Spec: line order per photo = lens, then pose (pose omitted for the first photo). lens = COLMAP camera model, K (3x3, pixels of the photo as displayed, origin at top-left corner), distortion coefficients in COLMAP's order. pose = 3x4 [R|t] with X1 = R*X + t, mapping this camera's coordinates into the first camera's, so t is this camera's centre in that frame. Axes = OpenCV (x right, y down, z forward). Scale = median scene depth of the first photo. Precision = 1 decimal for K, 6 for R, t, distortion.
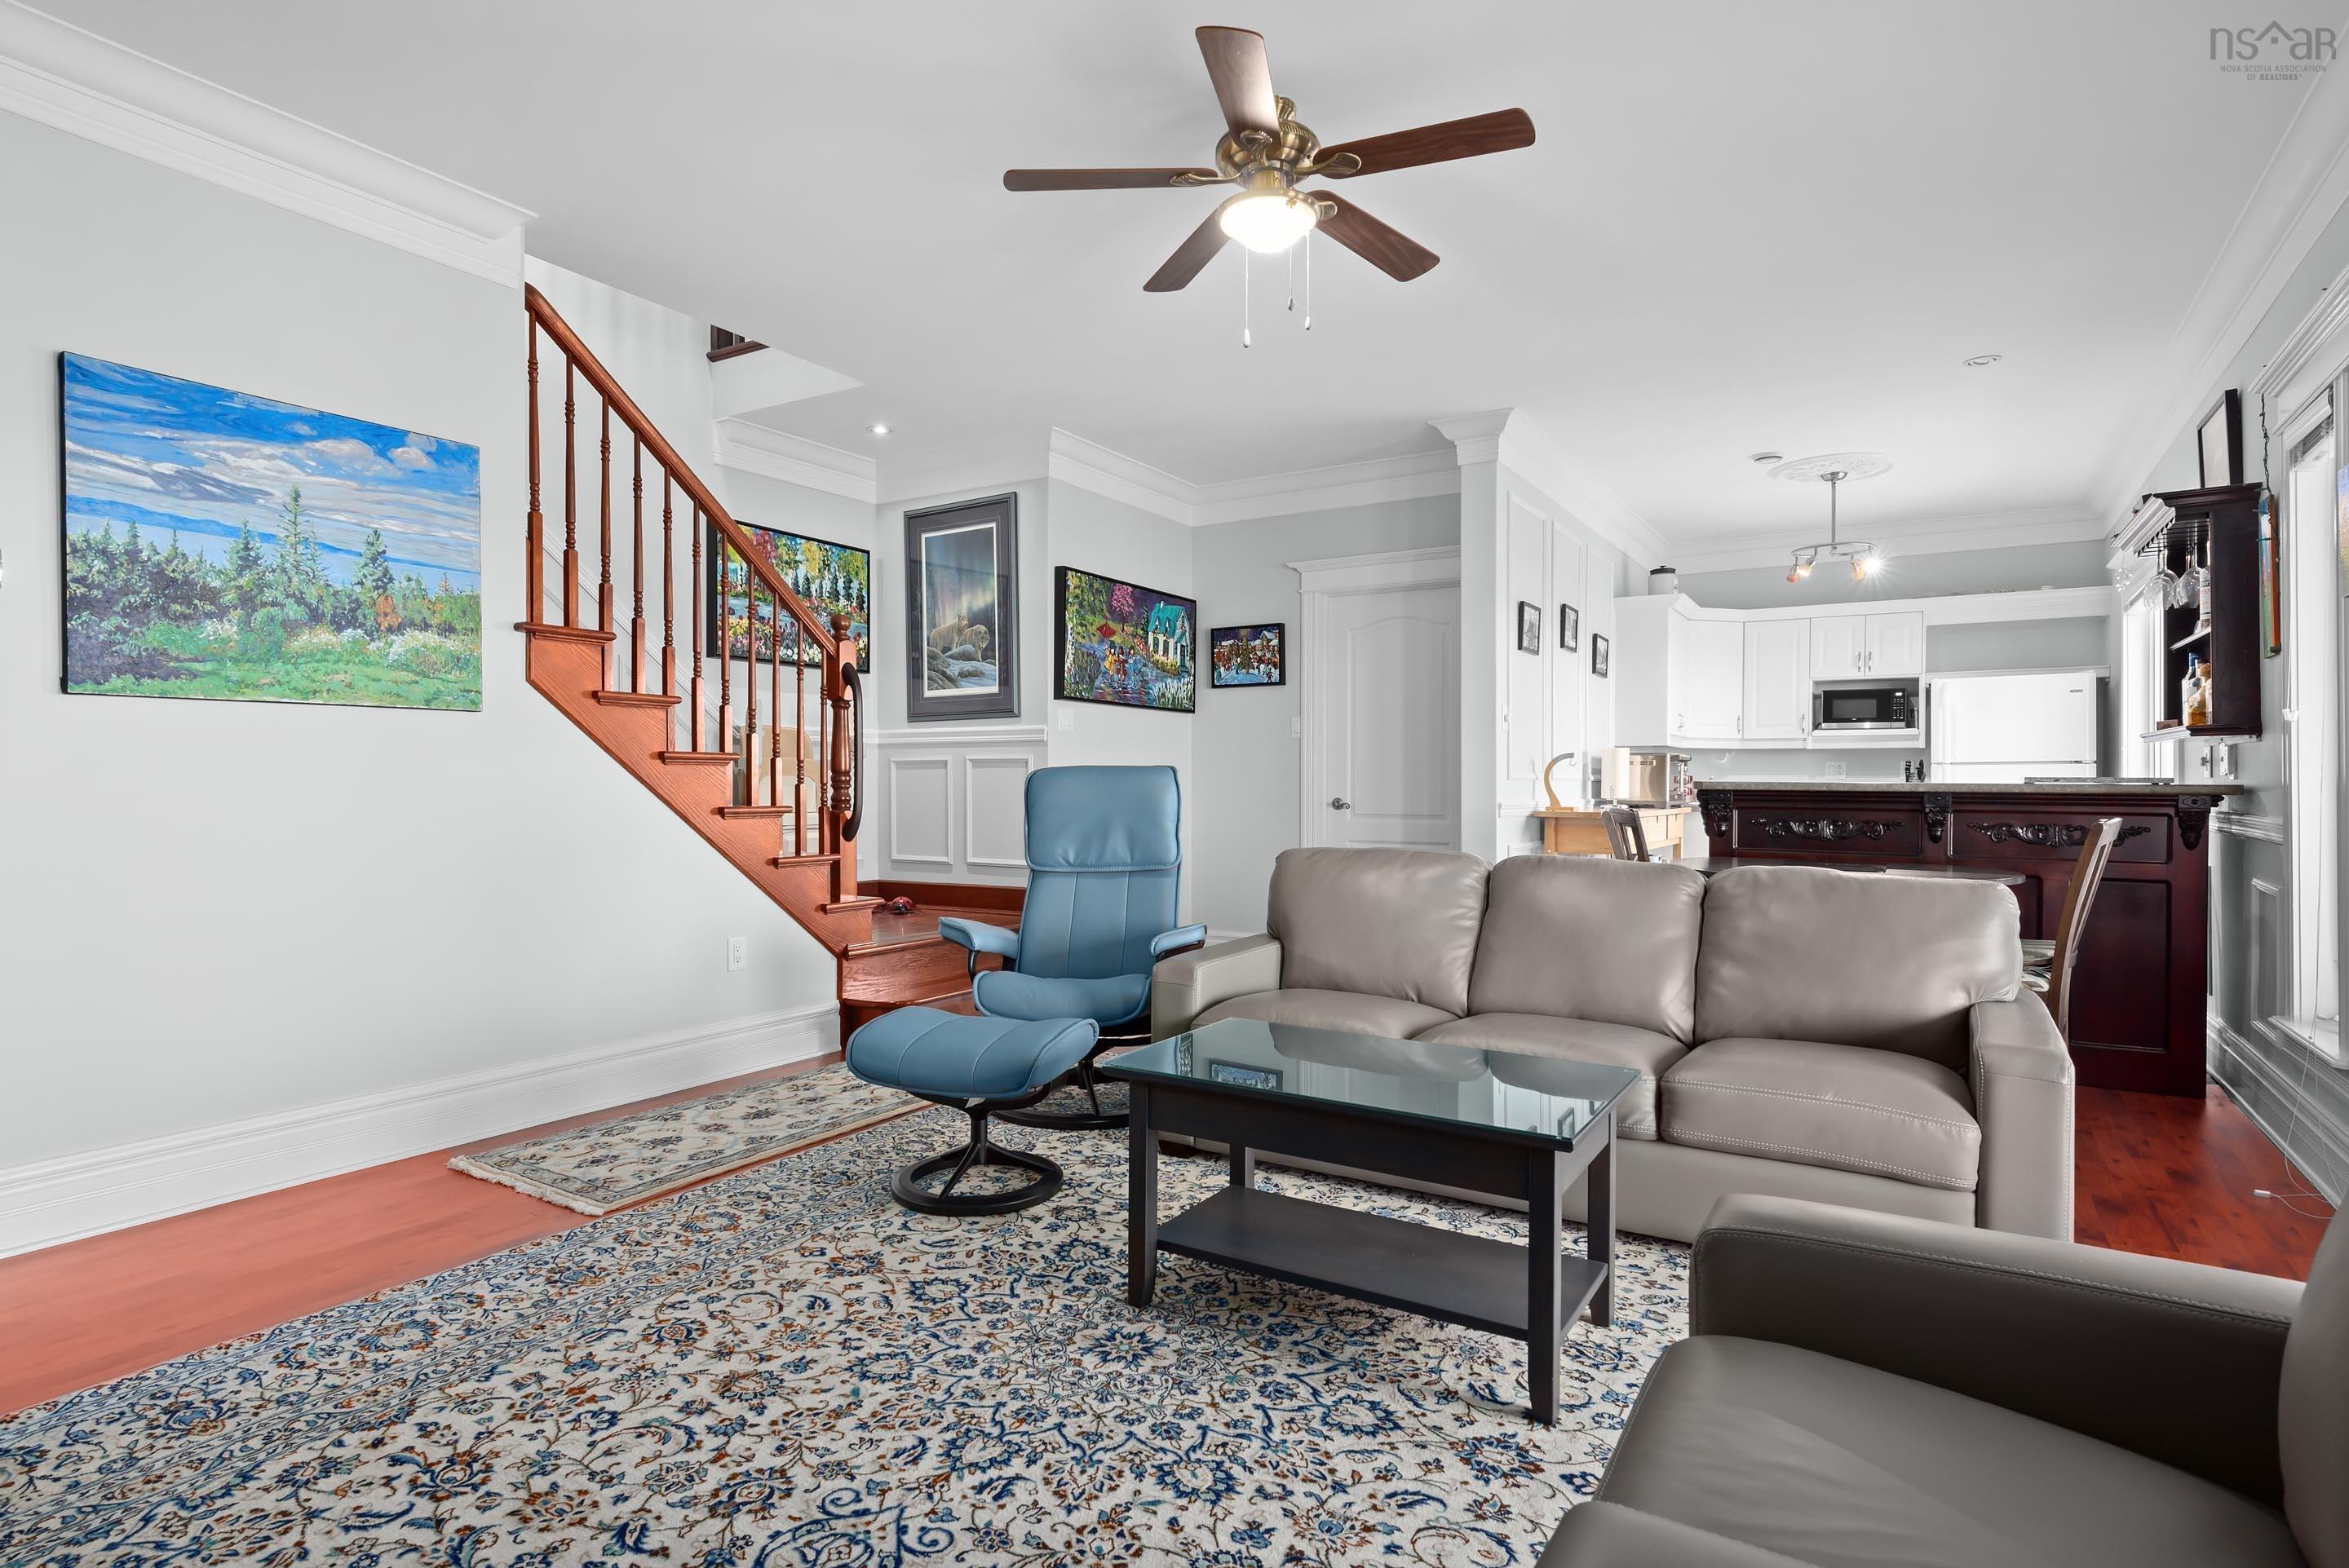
lens RADIAL K [[1229.0, 0, 1181.3], [0, 1229.0, 781.6], [0, 0, 1]] dist [0.015487, -0.003730]
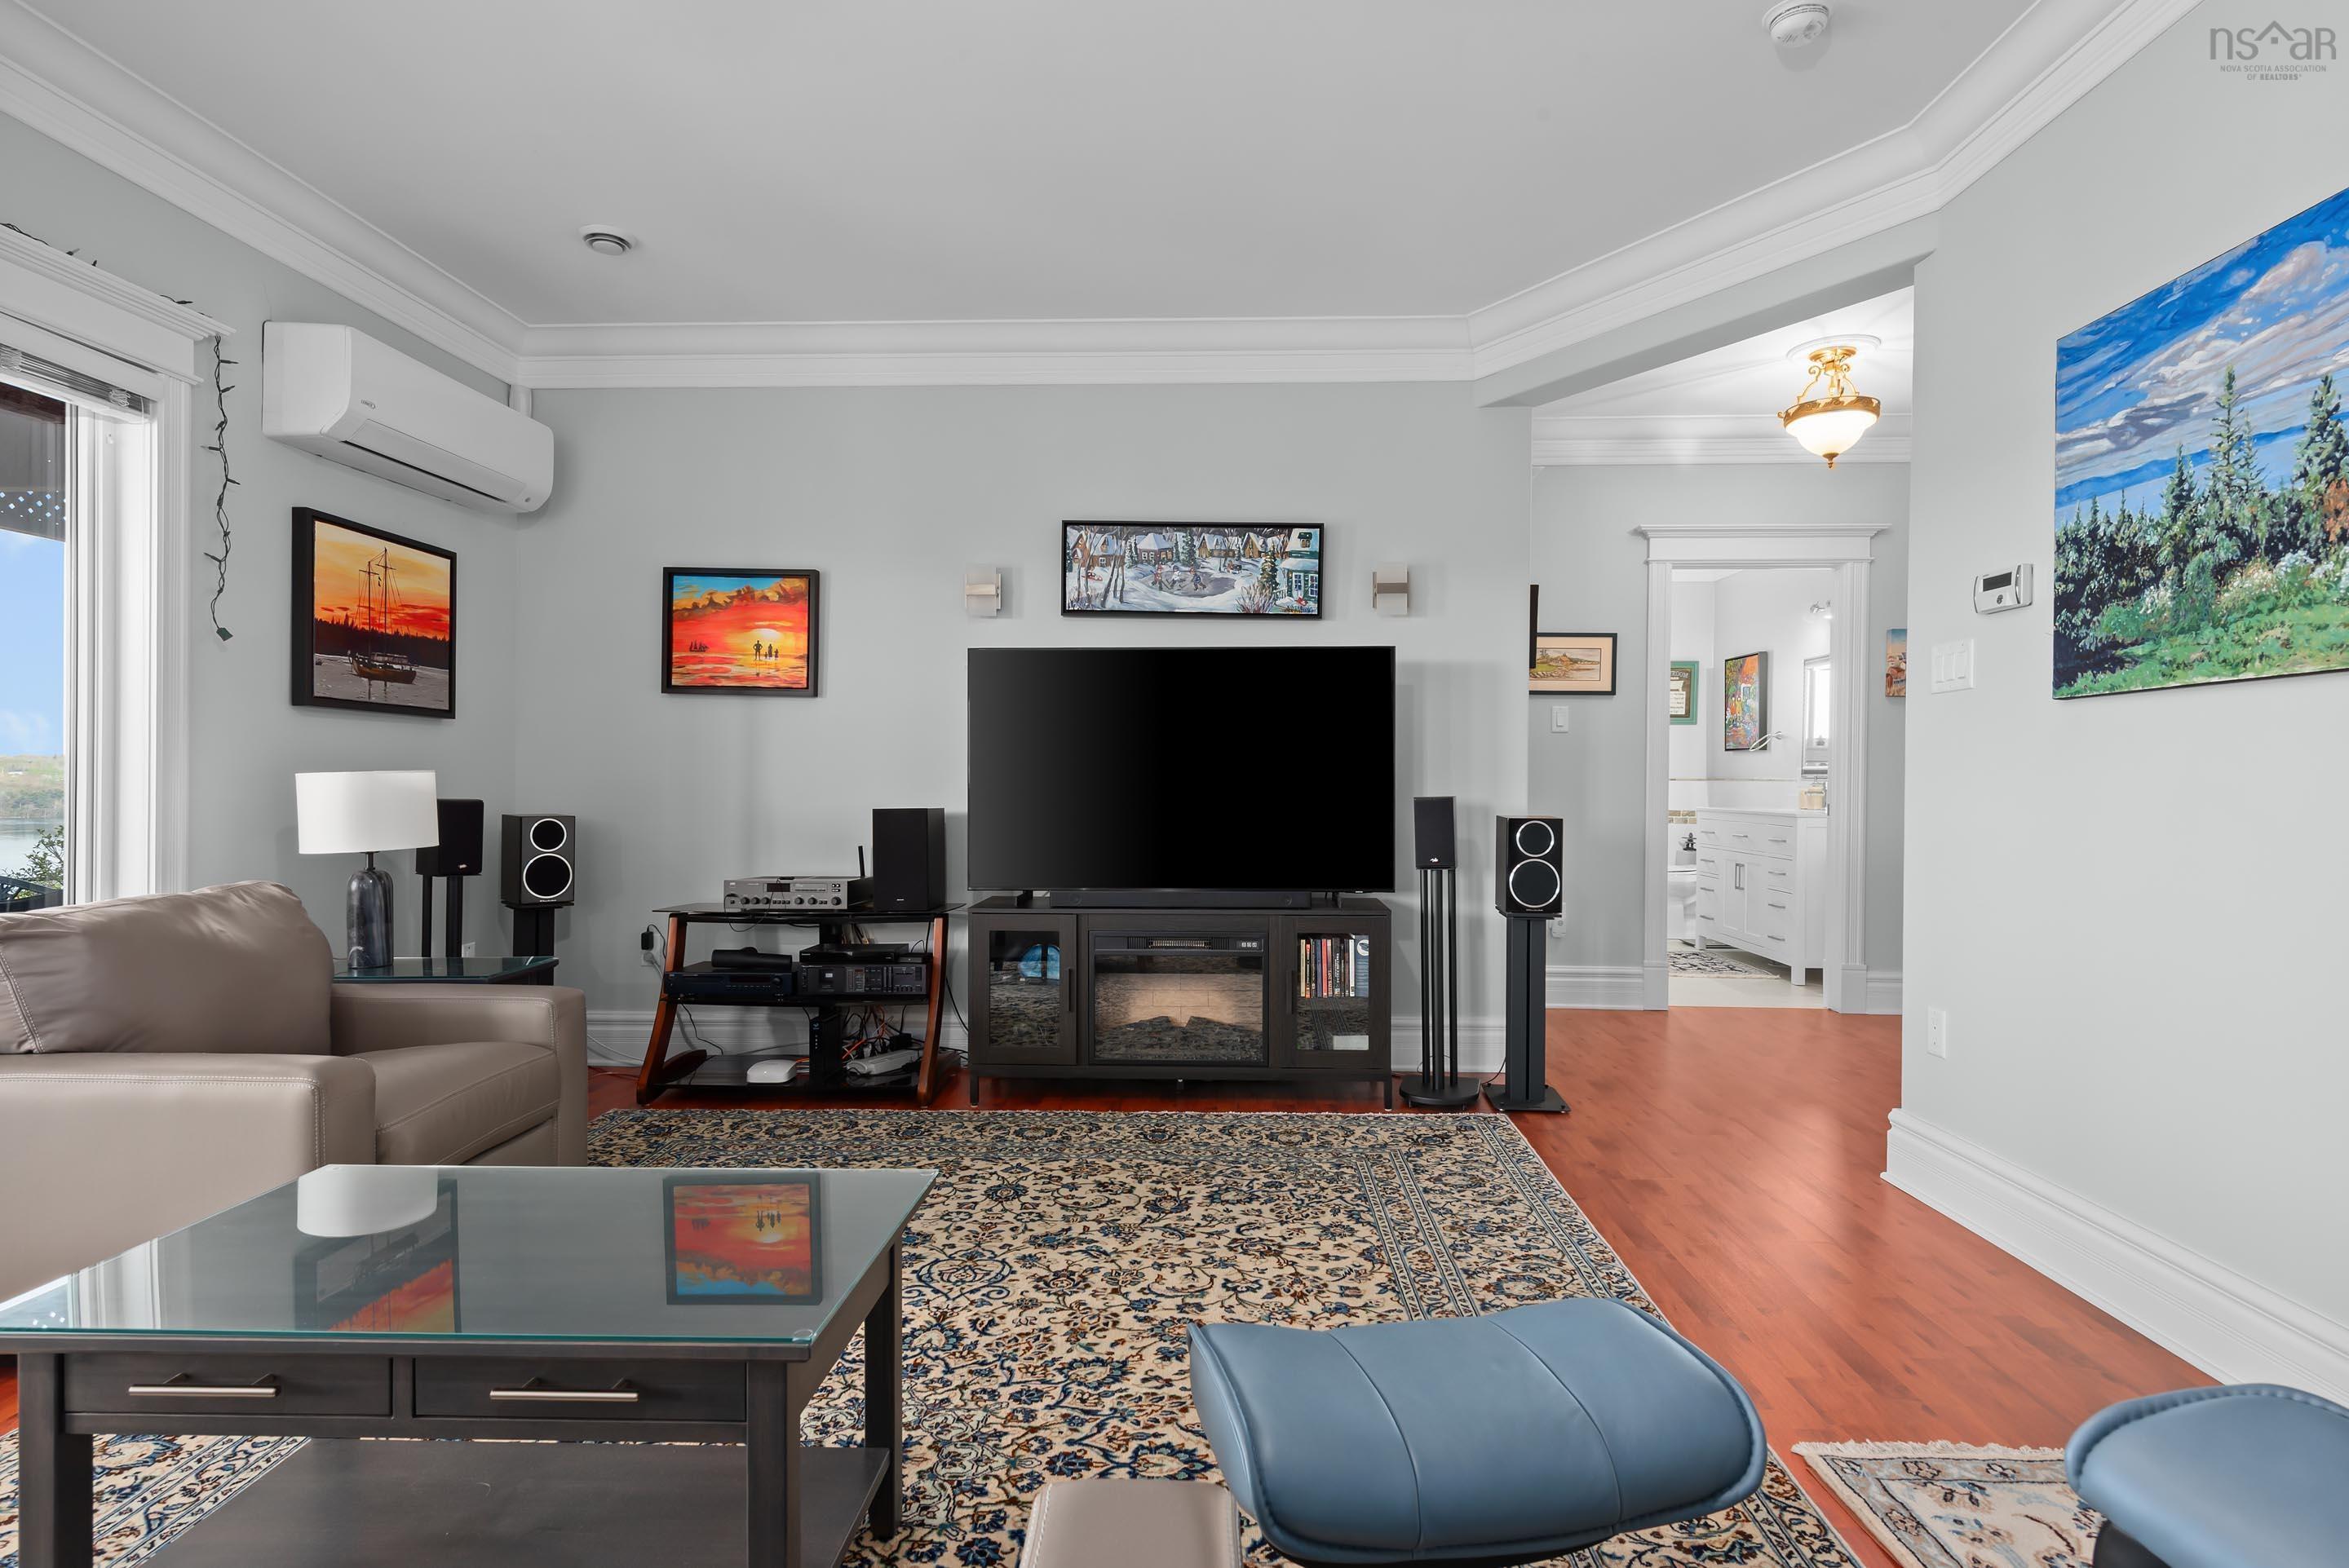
lens RADIAL K [[1229.0, 0, 1184.7], [0, 1229.0, 779.1], [0, 0, 1]] dist [0.015487, -0.003730]
pose [[-0.873206, -0.004040, -0.487335, 0.138223], [-0.006197, 0.999977, 0.002813, -0.008029], [0.487312, 0.005476, -0.873211, 1.420642]]
